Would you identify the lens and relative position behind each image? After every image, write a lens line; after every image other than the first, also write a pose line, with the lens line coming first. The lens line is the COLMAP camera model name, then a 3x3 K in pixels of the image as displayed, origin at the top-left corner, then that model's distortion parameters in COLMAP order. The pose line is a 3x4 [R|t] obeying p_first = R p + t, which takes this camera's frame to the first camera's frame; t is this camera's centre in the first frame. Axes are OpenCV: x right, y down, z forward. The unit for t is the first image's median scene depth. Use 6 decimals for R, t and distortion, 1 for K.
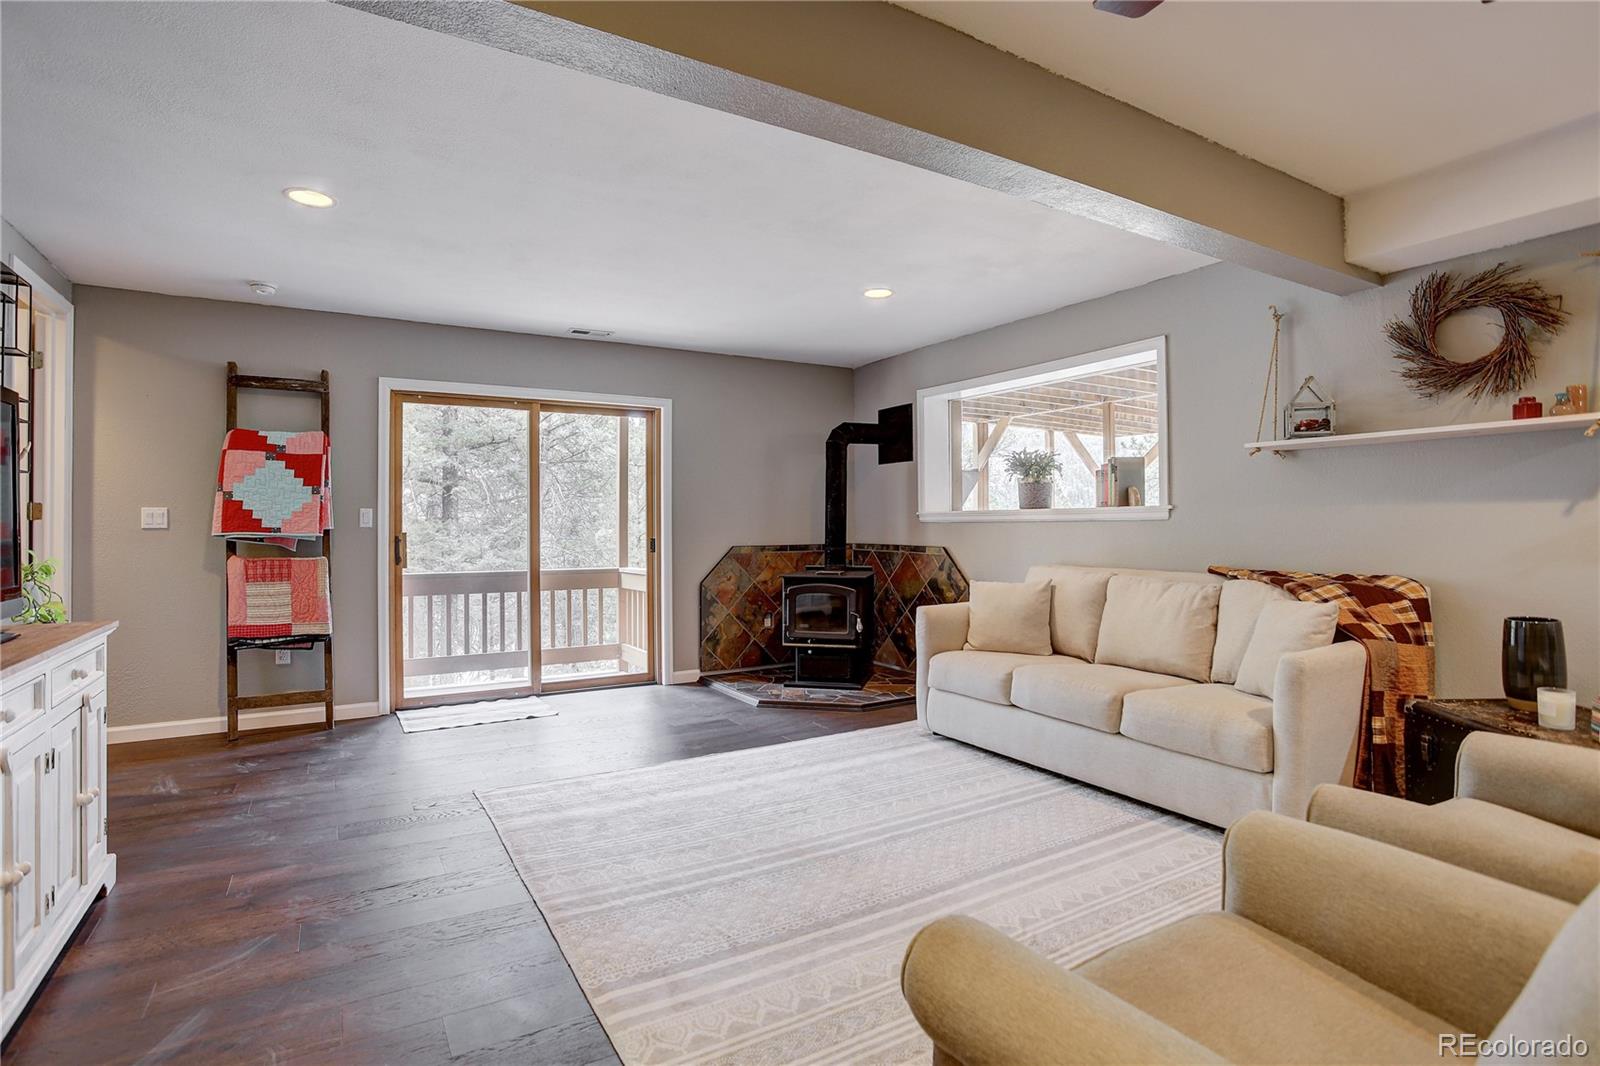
lens RADIAL K [[795.1, 0, 796.2], [0, 795.1, 518.2], [0, 0, 1]] dist [-0.085814, 0.039597]
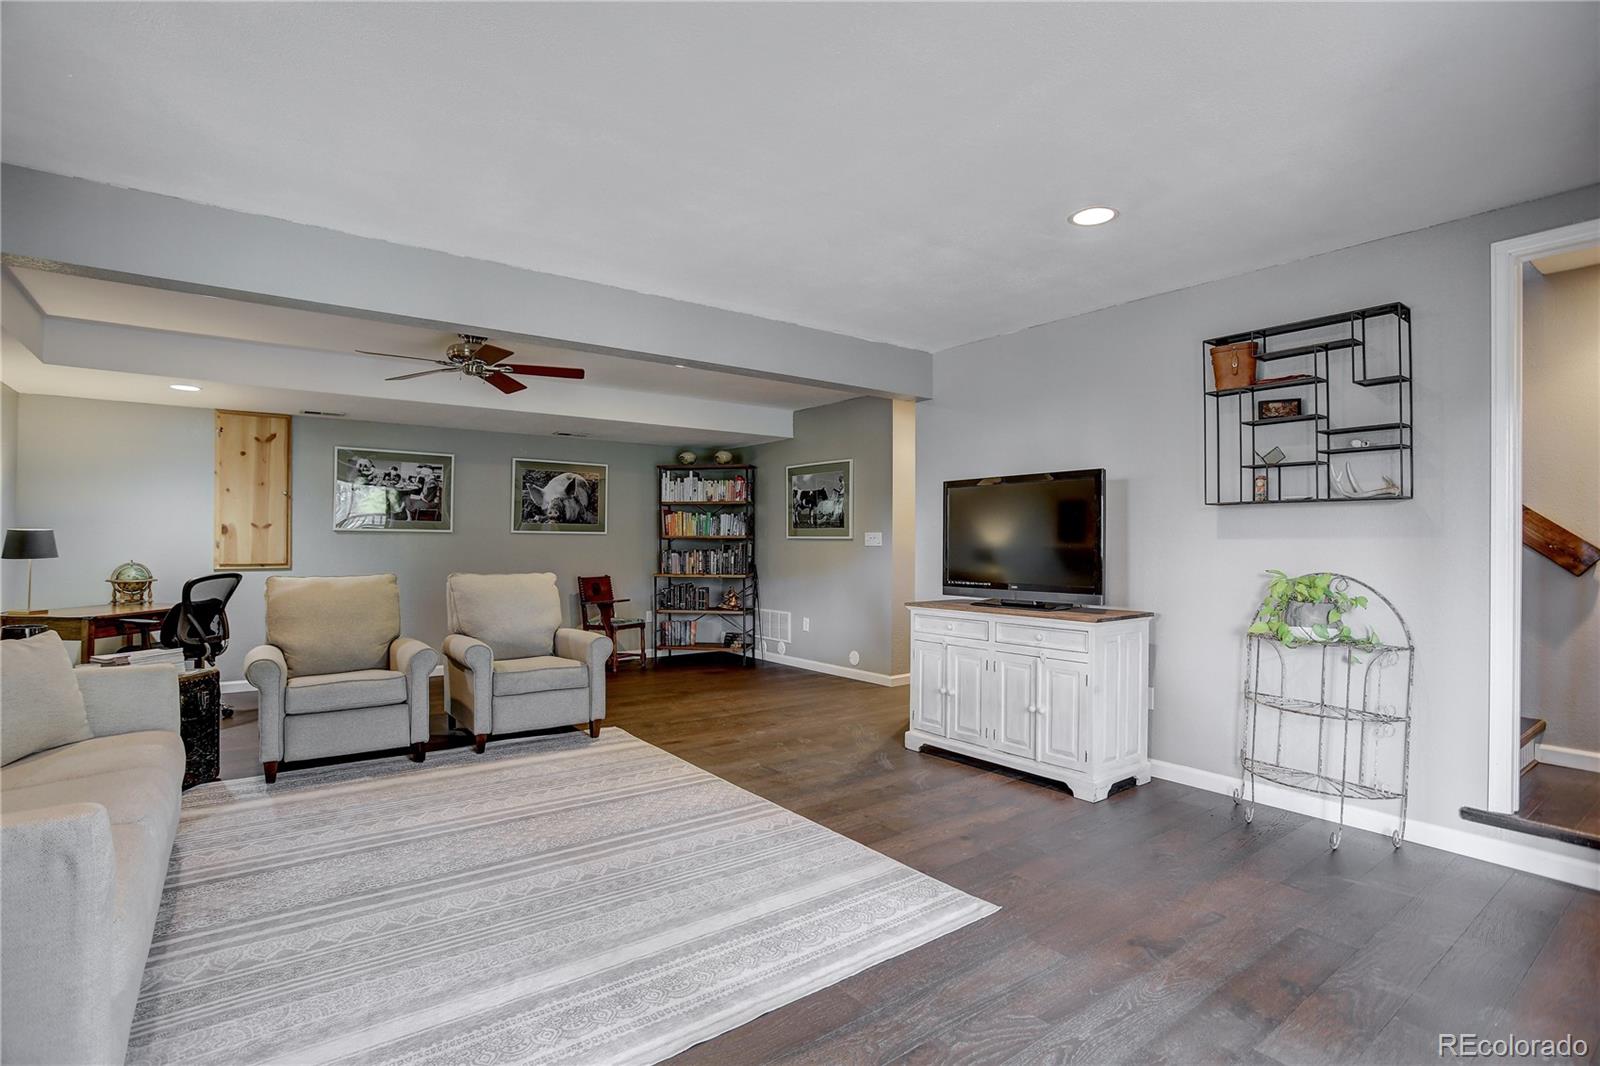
lens RADIAL K [[771.8, 0, 790.7], [0, 771.8, 539.3], [0, 0, 1]] dist [-0.067053, 0.028991]
pose [[-0.995088, 0.000963, -0.098994, -0.110802], [0.002125, 0.999930, -0.011634, 0.001254], [0.098976, -0.011787, -0.995020, 1.353719]]
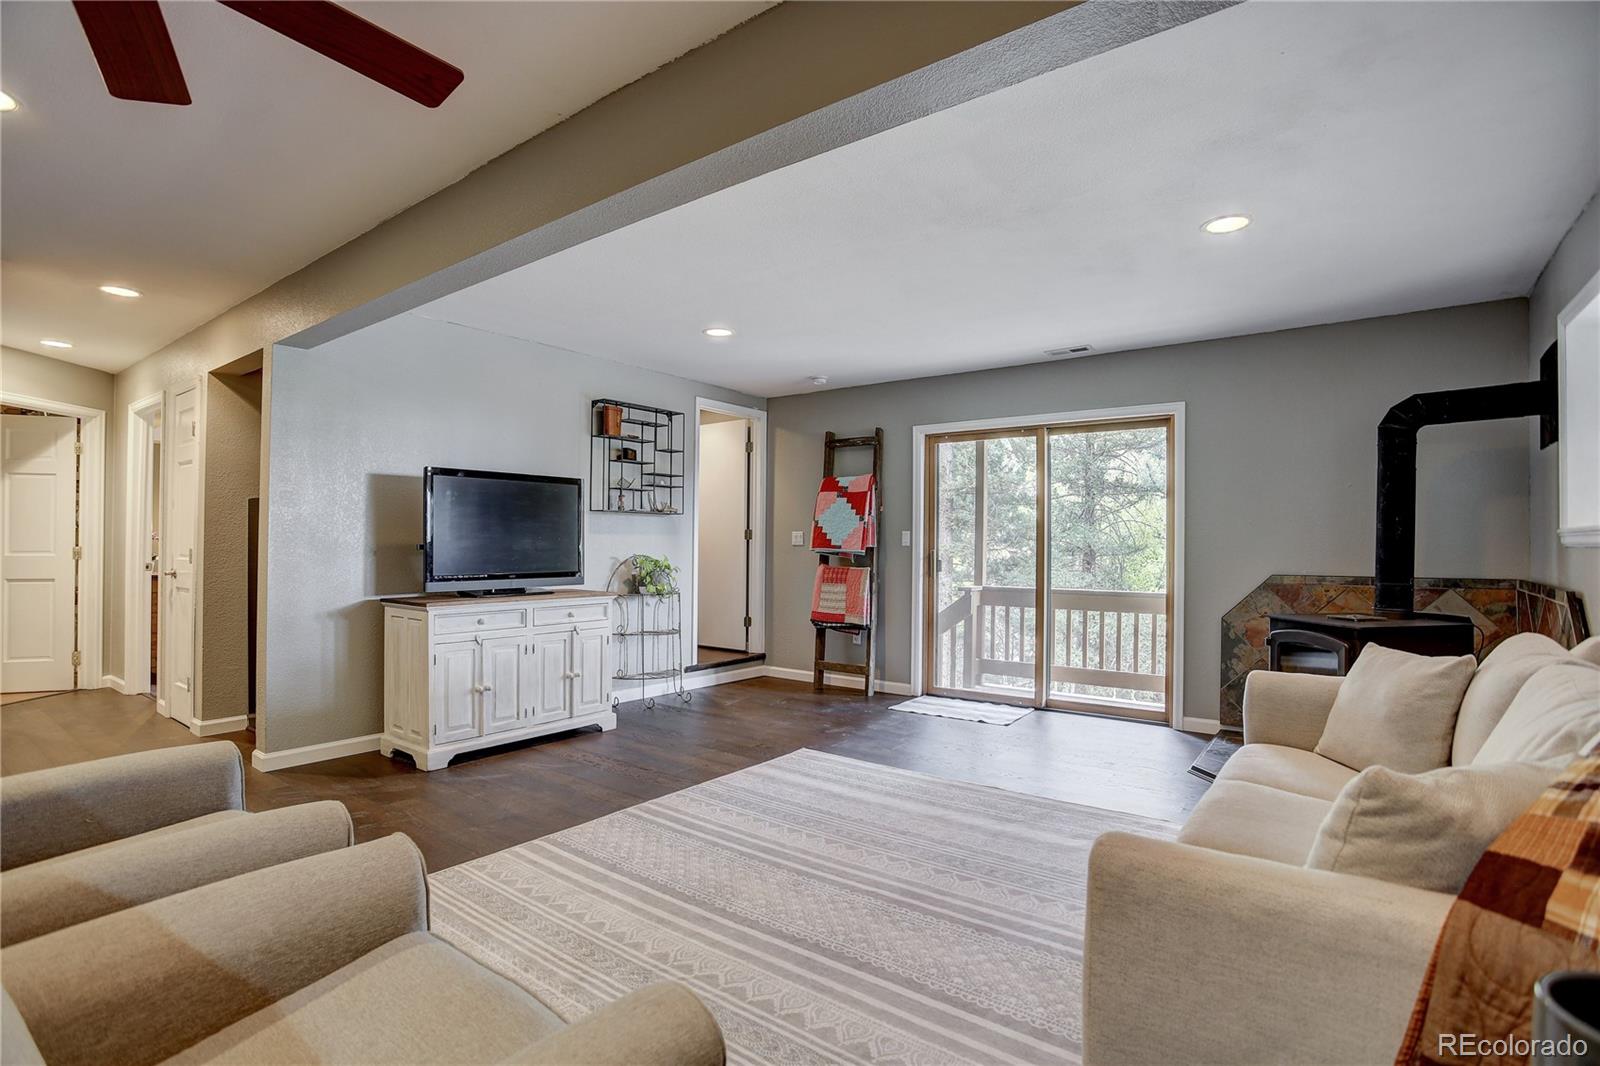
lens RADIAL K [[771.8, 0, 790.7], [0, 771.8, 539.3], [0, 0, 1]] dist [-0.067053, 0.028991]
pose [[0.370716, 0.001586, -0.928745, 0.611539], [0.000431, 0.999998, 0.001879, -0.001604], [0.928746, -0.001097, 0.370715, 0.396251]]
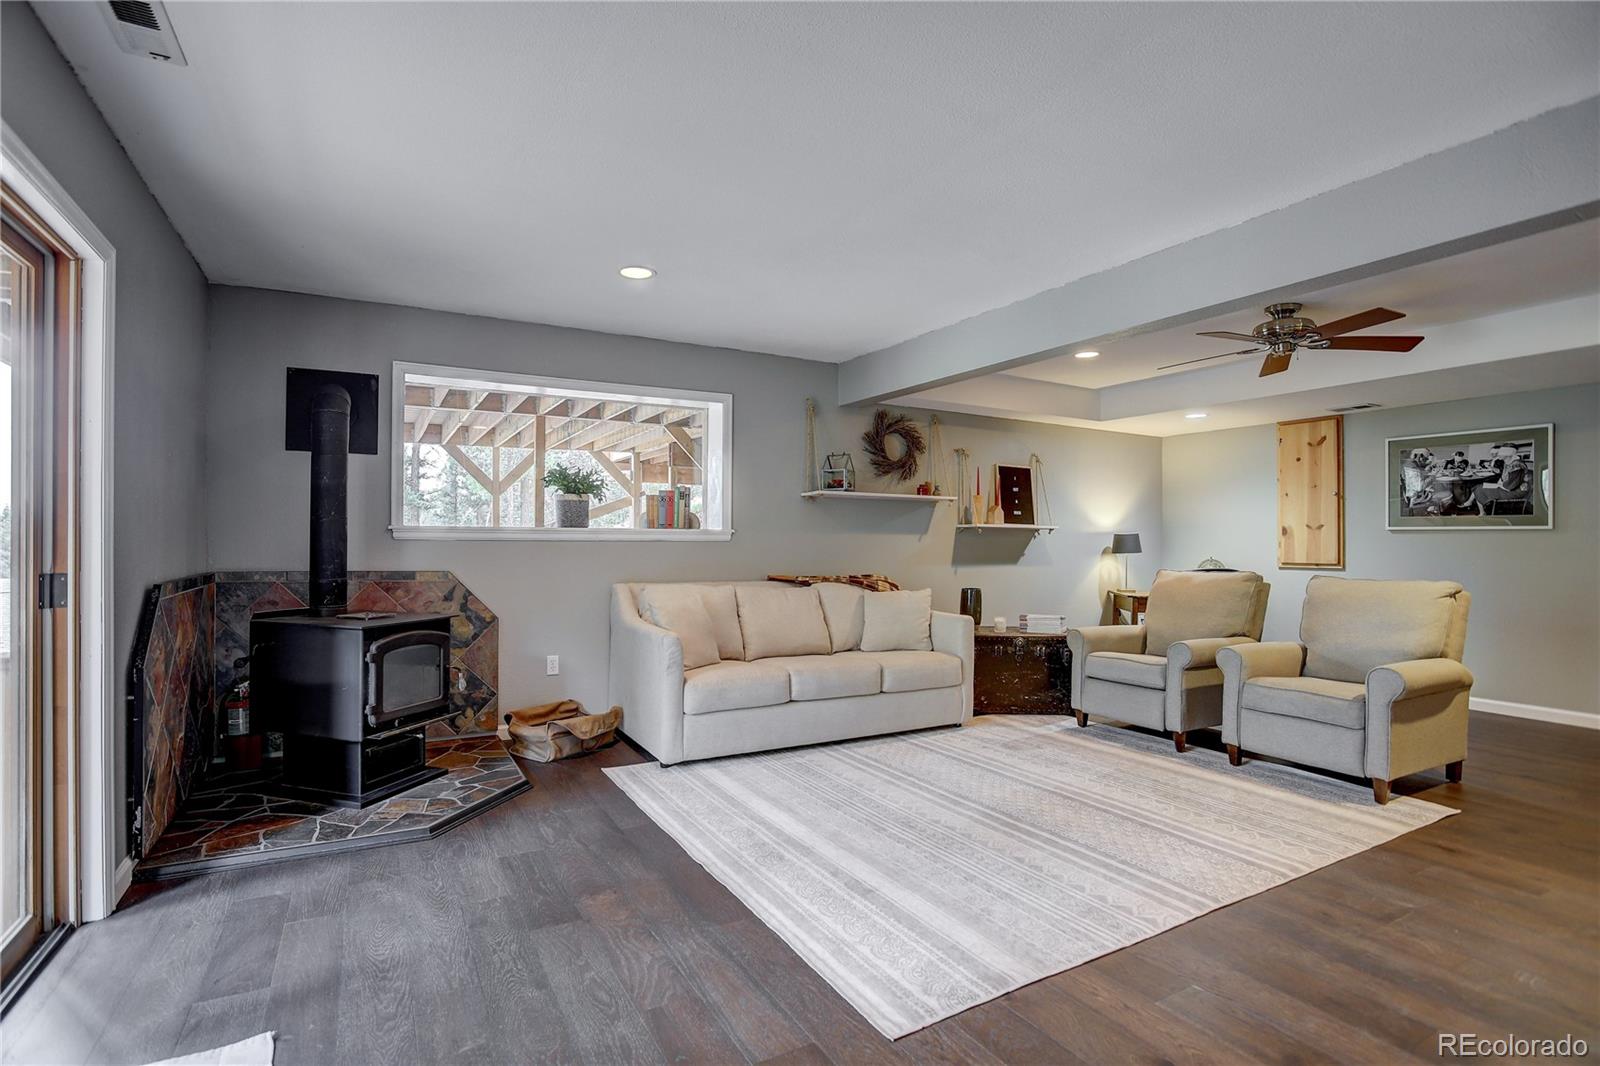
lens RADIAL K [[771.8, 0, 790.7], [0, 771.8, 539.3], [0, 0, 1]] dist [-0.067053, 0.028991]
pose [[0.027451, 0.009621, 0.999577, -0.741934], [-0.013542, 0.999865, -0.009252, 0.009055], [-0.999531, -0.013282, 0.027577, 0.837411]]
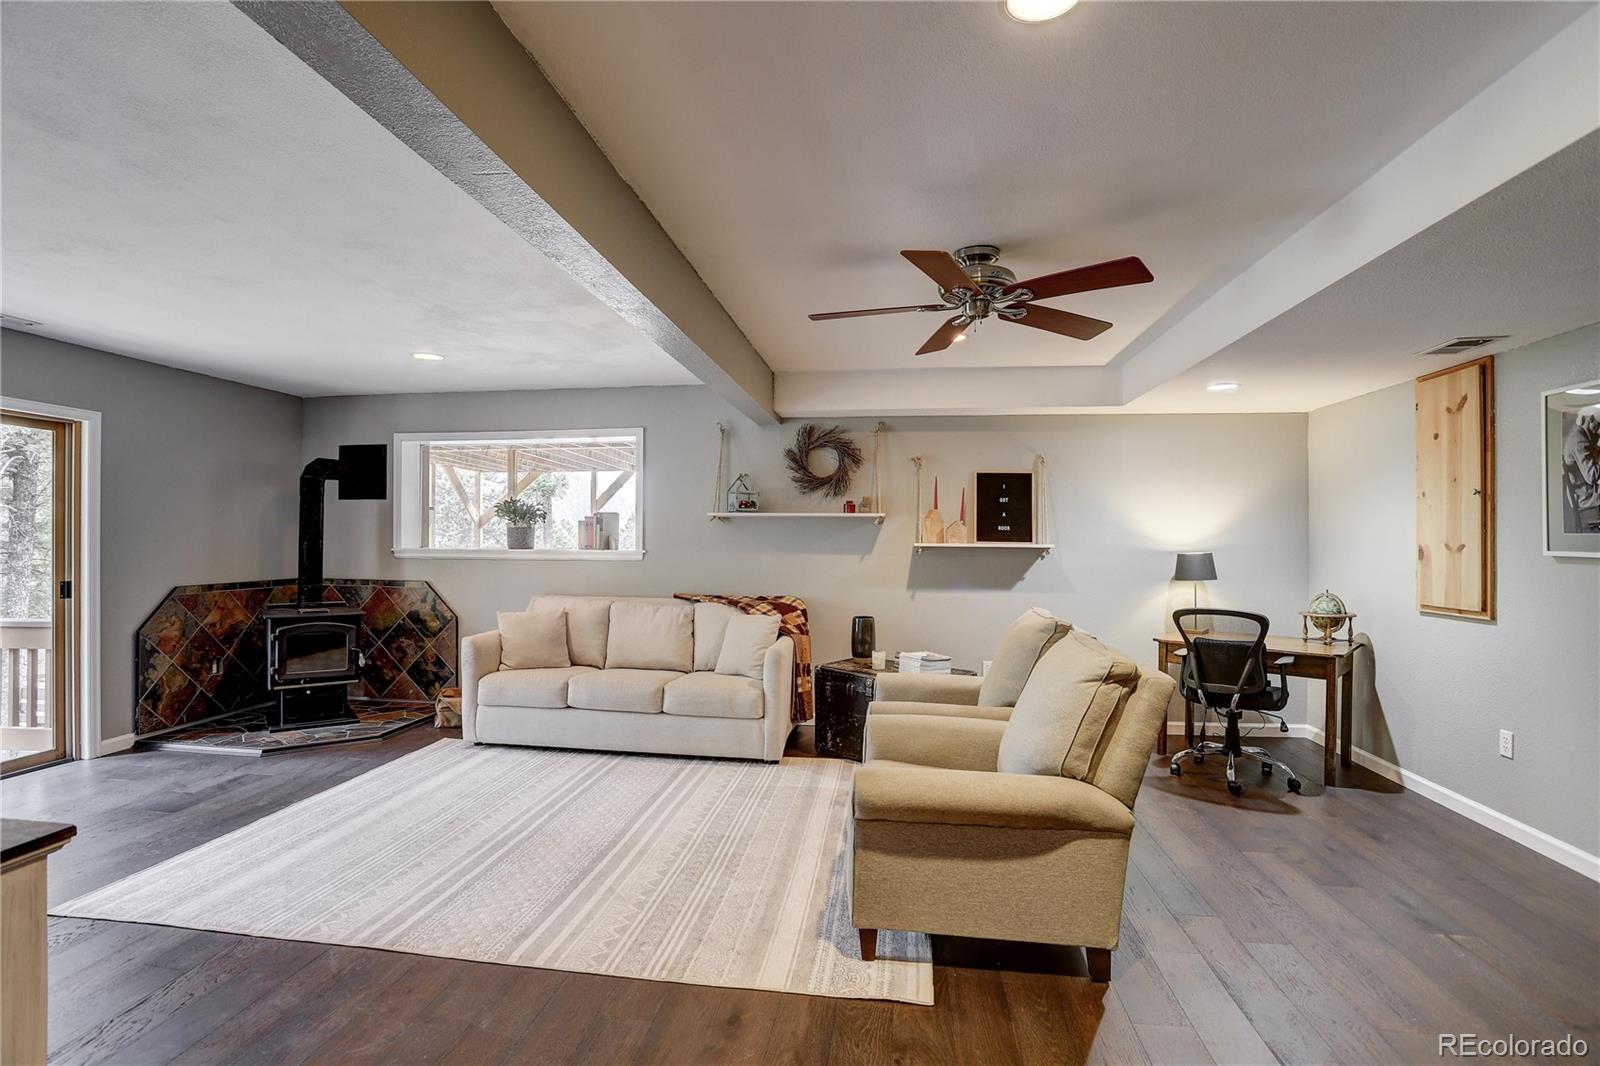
lens RADIAL K [[775.2, 0, 788.0], [0, 775.2, 537.1], [0, 0, 1]] dist [-0.070342, 0.028680]
pose [[0.626982, 0.010485, 0.778963, -0.422304], [-0.015633, 0.999877, -0.000877, -0.041247], [-0.778877, -0.011628, 0.627069, -0.066859]]
